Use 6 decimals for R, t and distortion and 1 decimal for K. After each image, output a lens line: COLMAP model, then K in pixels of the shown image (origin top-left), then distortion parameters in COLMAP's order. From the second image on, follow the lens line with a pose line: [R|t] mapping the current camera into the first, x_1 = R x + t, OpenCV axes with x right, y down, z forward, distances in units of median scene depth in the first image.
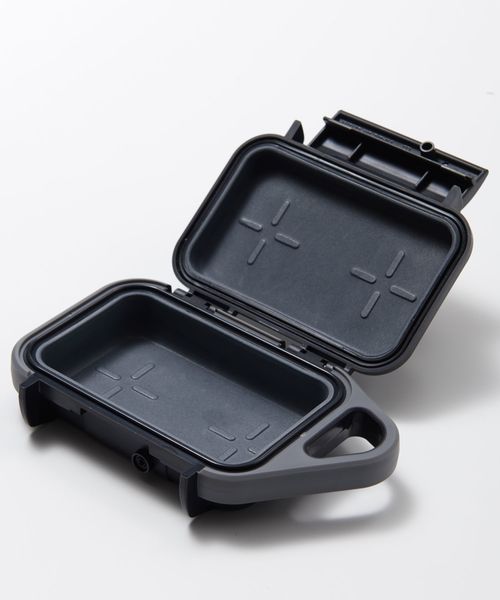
lens RADIAL K [[1677.3, 0, 250.0], [0, 1677.3, 300.0], [0, 0, 1]] dist [-0.330506, -0.086705]
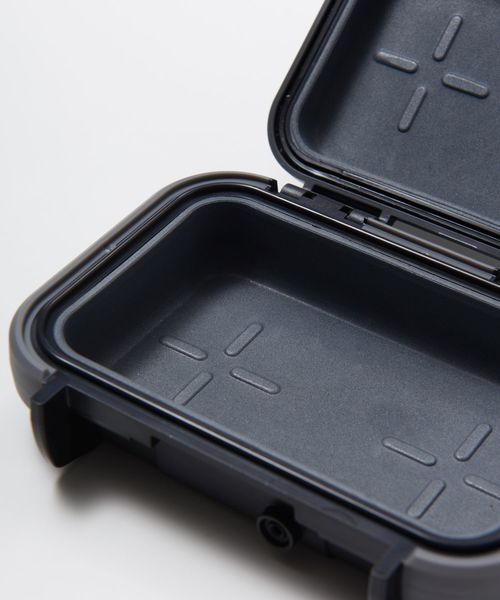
lens RADIAL K [[1658.1, 0, 250.0], [0, 1658.1, 300.0], [0, 0, 1]] dist [-0.014729, -0.088233]
pose [[0.996817, -0.078129, 0.015890, -0.068807], [0.076092, 0.991773, 0.102940, -0.027287], [-0.023802, -0.101403, 0.994561, 0.439090]]
